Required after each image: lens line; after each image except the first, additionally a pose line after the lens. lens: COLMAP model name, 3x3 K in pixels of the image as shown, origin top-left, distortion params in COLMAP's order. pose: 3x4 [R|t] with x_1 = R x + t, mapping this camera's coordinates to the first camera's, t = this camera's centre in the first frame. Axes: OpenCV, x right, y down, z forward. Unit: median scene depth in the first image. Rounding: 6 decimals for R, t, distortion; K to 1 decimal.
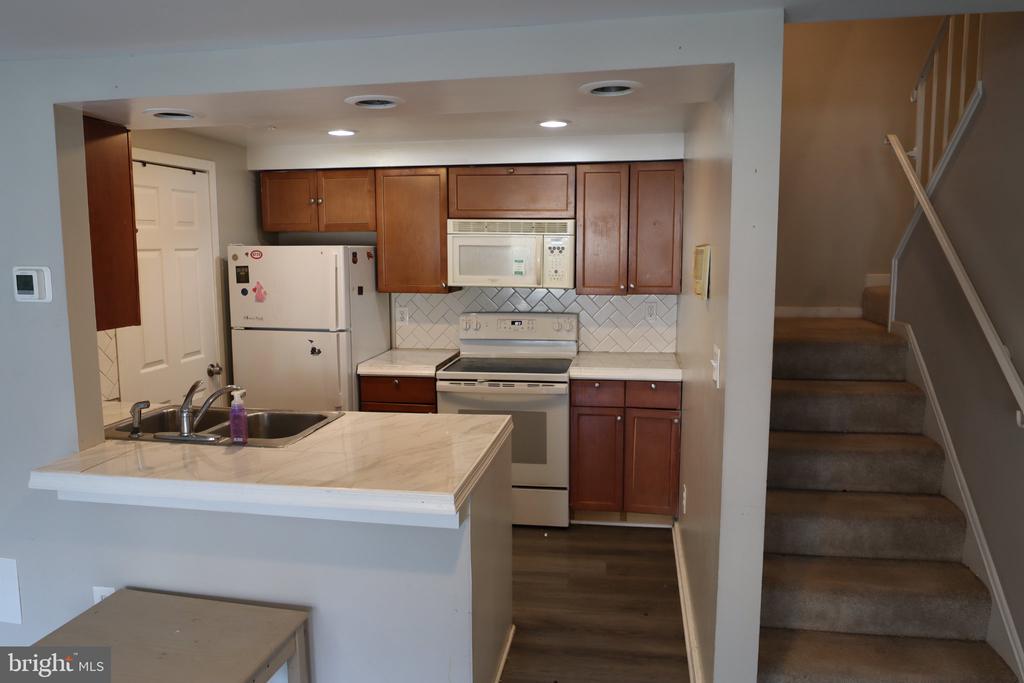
lens RADIAL K [[708.2, 0, 516.2], [0, 708.2, 337.7], [0, 0, 1]] dist [-0.050314, 0.023322]
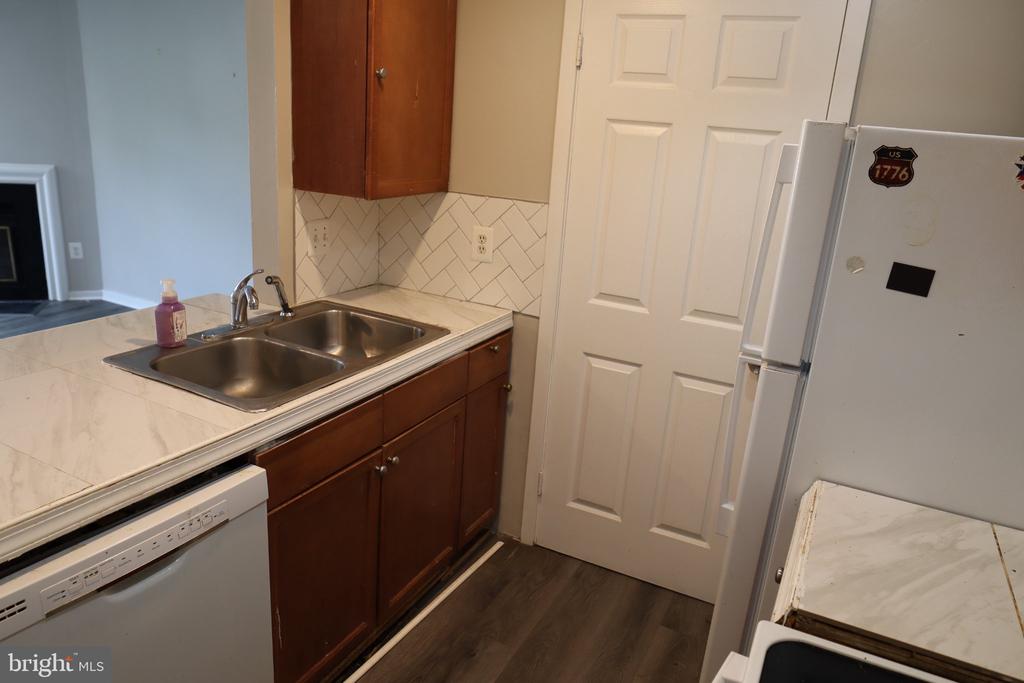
lens RADIAL K [[708.2, 0, 516.2], [0, 708.2, 337.7], [0, 0, 1]] dist [-0.050314, 0.023322]
pose [[-0.296675, 0.261081, -0.918597, 0.122408], [-0.191937, 0.925973, 0.325167, -0.112078], [0.935491, 0.272781, -0.224602, 0.933984]]
